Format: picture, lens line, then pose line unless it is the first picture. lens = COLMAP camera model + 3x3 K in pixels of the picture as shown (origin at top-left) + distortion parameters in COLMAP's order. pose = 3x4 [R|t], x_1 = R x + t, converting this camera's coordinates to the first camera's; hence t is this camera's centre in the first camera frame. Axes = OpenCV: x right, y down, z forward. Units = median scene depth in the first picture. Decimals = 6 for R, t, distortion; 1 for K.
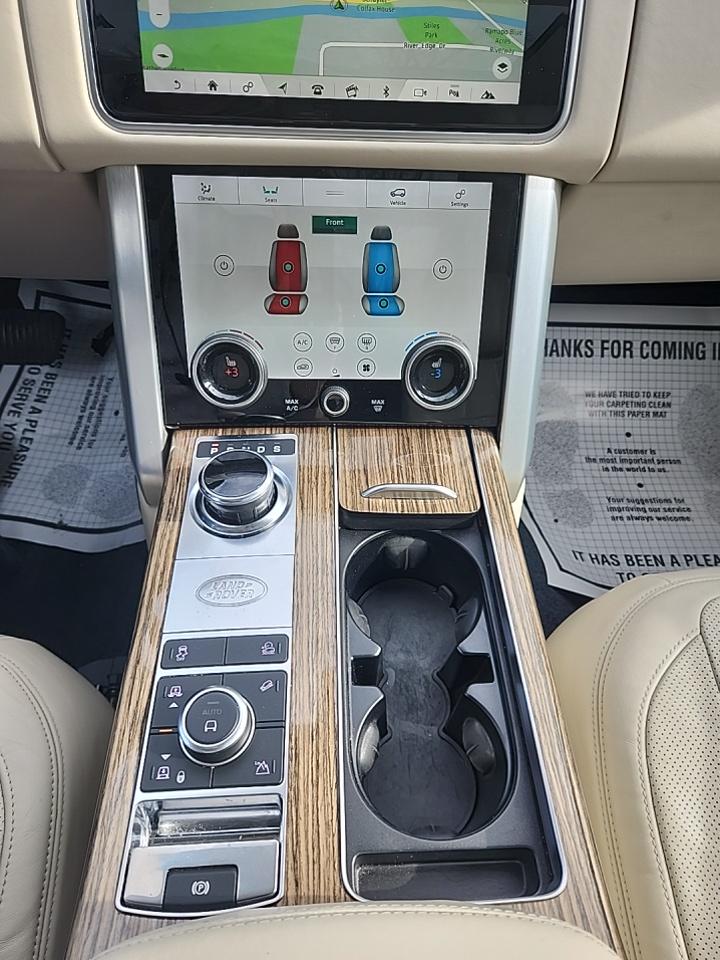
lens RADIAL K [[643.1, 0, 363.0], [0, 643.1, 481.9], [0, 0, 1]] dist [0.052895, -0.058083]
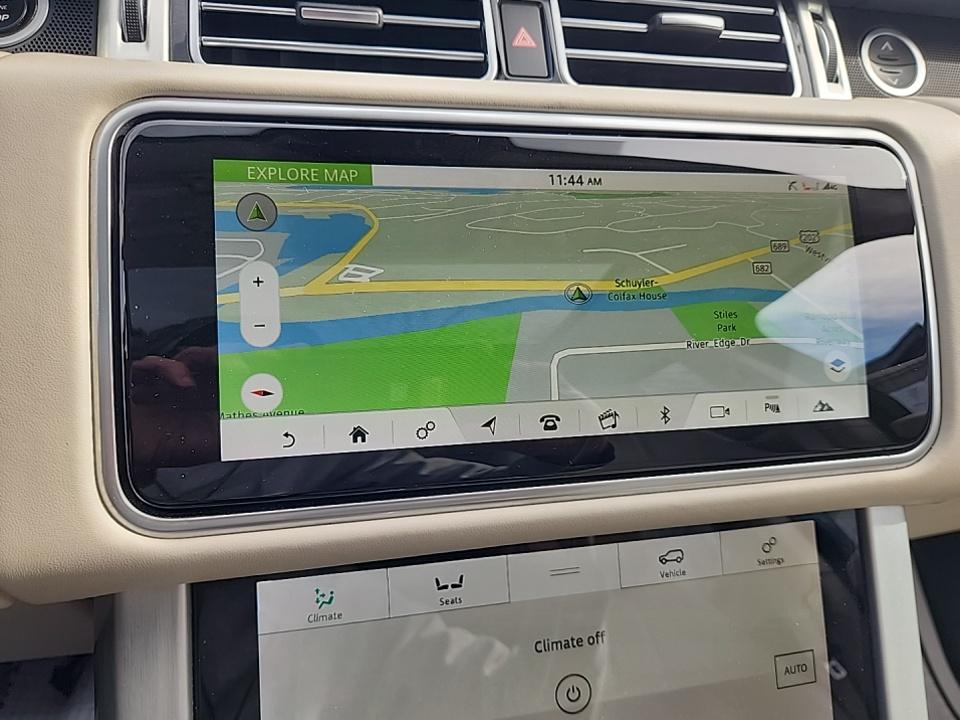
lens RADIAL K [[656.6, 0, 476.7], [0, 656.6, 360.5], [0, 0, 1]] dist [0.006872, 0.000489]
pose [[0.982078, -0.064235, 0.177191, -0.191331], [0.136065, 0.892175, -0.430709, -0.356401], [-0.130419, 0.447099, 0.884926, 0.420111]]
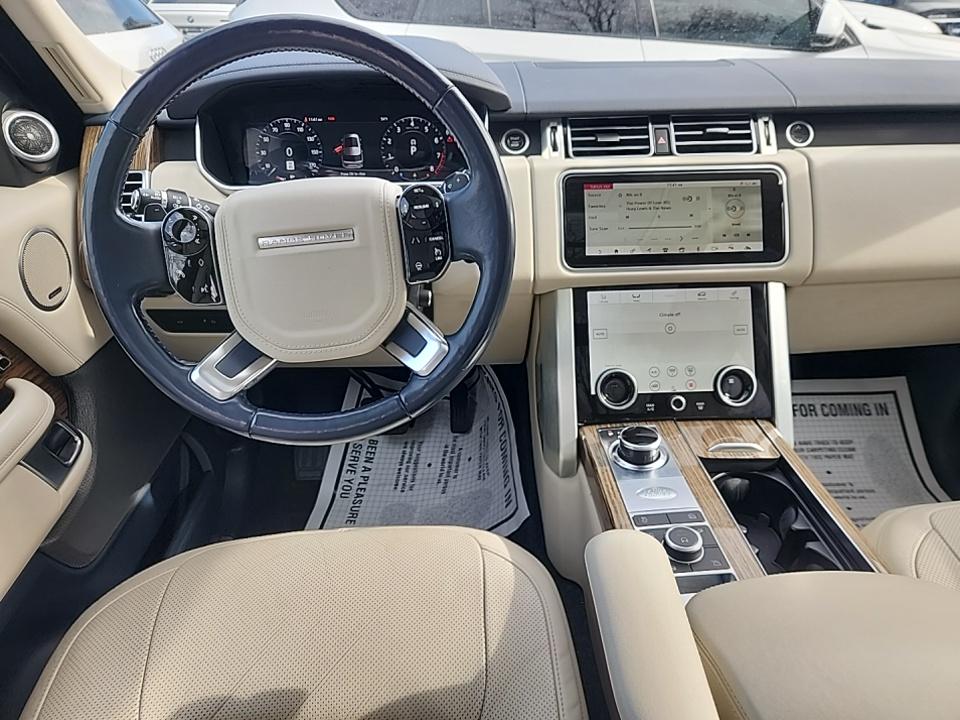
lens RADIAL K [[626.5, 0, 475.9], [0, 626.5, 360.3], [0, 0, 1]] dist [0.005959, 0.000753]
pose [[0.998032, -0.050390, -0.037331, -0.528813], [0.031662, 0.918726, -0.393624, 0.425301], [0.054131, 0.391668, 0.918513, -0.637857]]
